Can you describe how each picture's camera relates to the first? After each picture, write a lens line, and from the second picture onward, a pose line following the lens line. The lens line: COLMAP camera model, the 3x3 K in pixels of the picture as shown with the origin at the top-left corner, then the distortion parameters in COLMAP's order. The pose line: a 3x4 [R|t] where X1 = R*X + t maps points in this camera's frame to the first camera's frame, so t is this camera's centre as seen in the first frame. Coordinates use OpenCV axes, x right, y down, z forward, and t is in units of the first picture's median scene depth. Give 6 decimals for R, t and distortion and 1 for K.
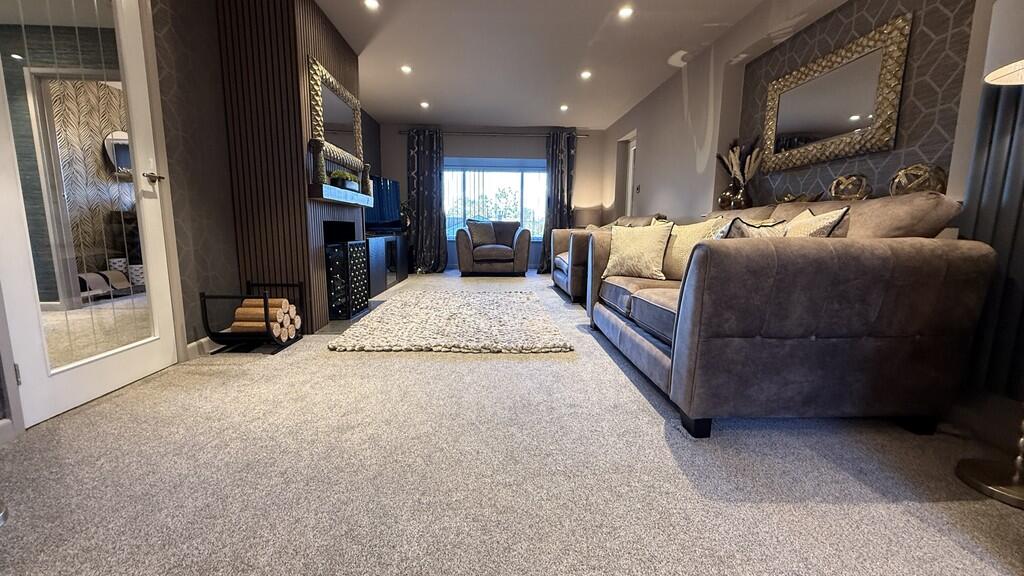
lens RADIAL K [[410.3, 0, 510.0], [0, 410.3, 287.1], [0, 0, 1]] dist [0.002850, 0.000125]
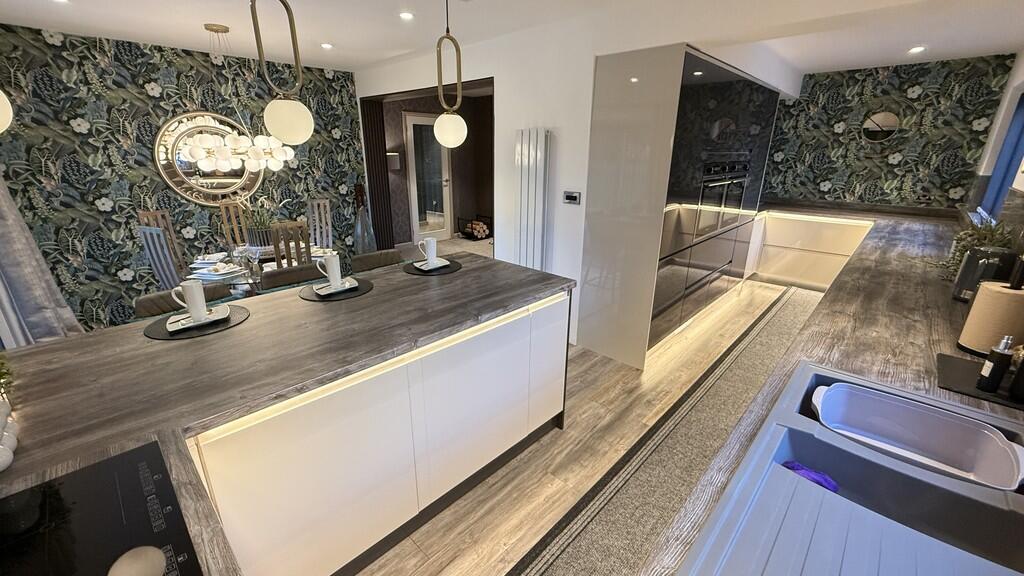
lens RADIAL K [[410.3, 0, 510.0], [0, 410.3, 287.1], [0, 0, 1]] dist [0.002850, 0.000125]
pose [[0.690637, 0.222765, -0.688038, 0.759640], [-0.104670, 0.972150, 0.209686, -0.071162], [0.715587, -0.072800, 0.694720, -0.386261]]
